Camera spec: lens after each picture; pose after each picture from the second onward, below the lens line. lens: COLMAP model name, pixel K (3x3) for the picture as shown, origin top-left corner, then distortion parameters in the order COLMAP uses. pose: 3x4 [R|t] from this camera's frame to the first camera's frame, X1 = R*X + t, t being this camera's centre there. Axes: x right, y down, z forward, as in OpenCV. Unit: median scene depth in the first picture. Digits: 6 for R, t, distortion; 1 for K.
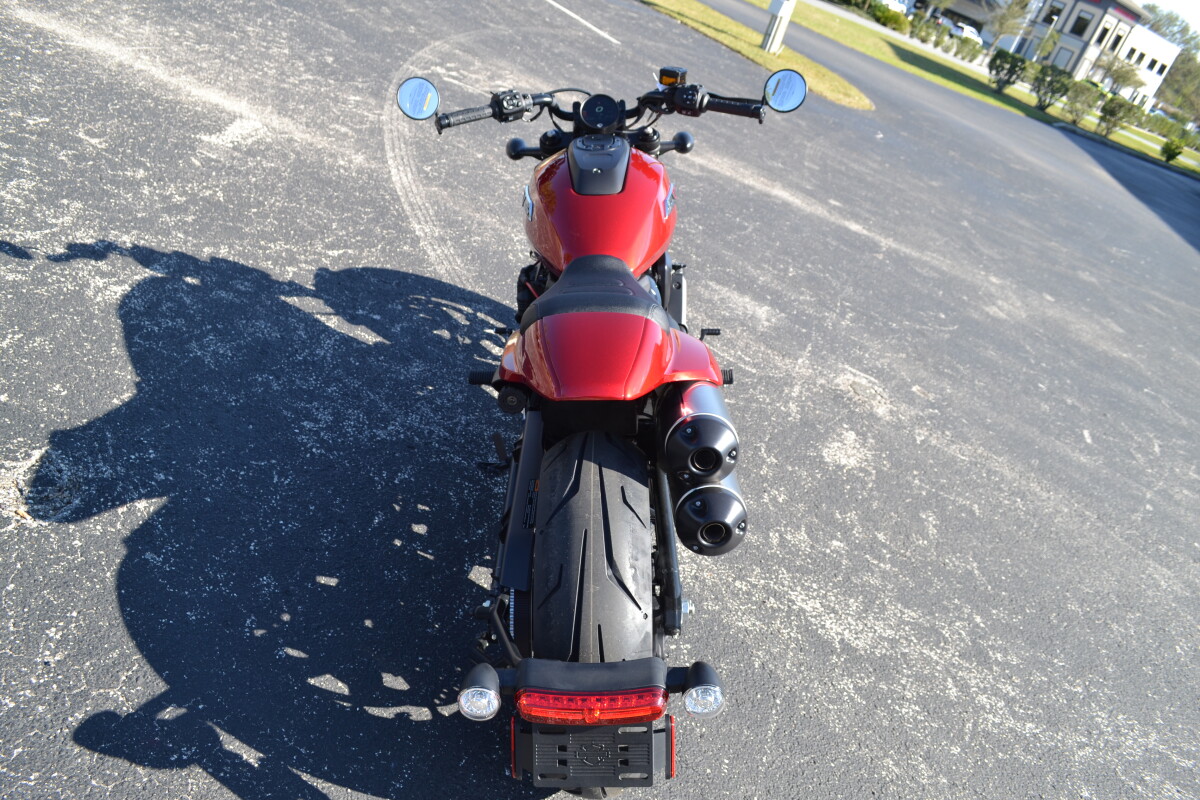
lens RADIAL K [[954.4, 0, 601.8], [0, 954.4, 399.0], [0, 0, 1]] dist [-0.079800, 0.014619]
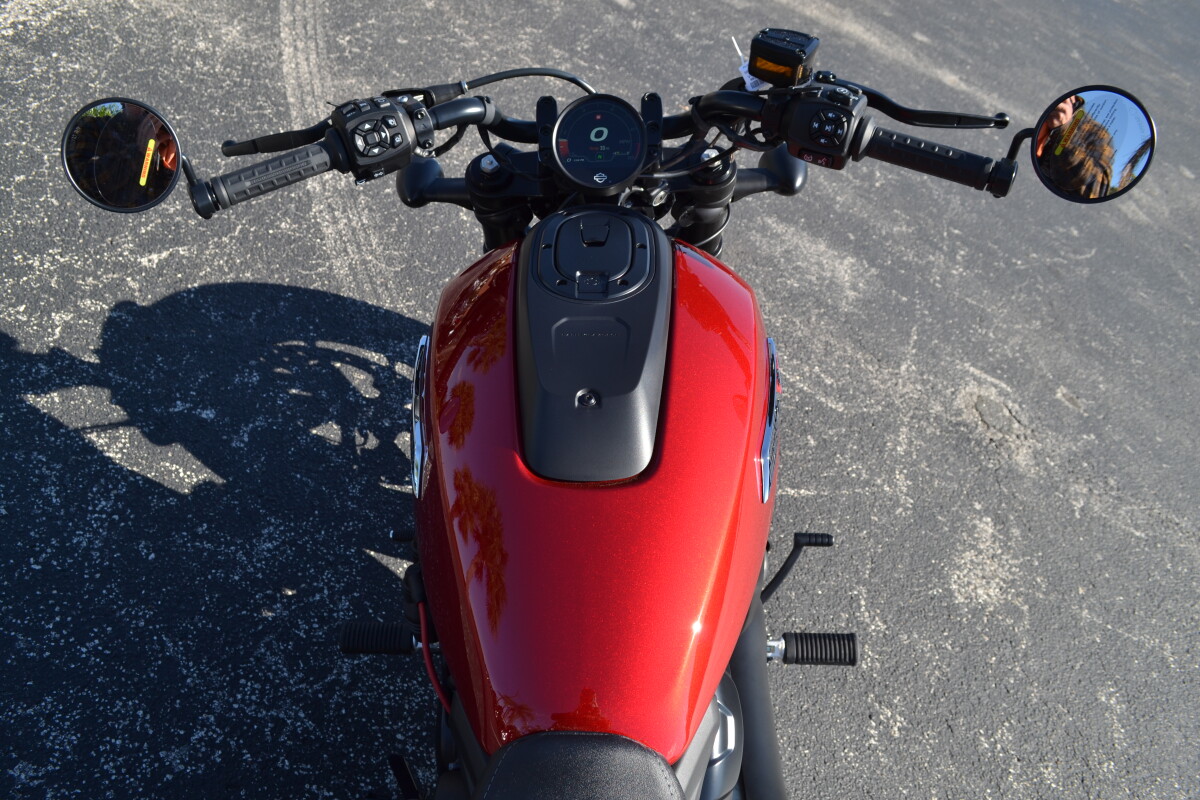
lens RADIAL K [[954.4, 0, 592.0], [0, 954.4, 403.1], [0, 0, 1]] dist [-0.079800, 0.014619]
pose [[0.999760, 0.012709, -0.017862, 0.002745], [-0.008009, 0.970228, 0.242059, -0.189361], [0.020407, -0.241858, 0.970097, 0.375070]]
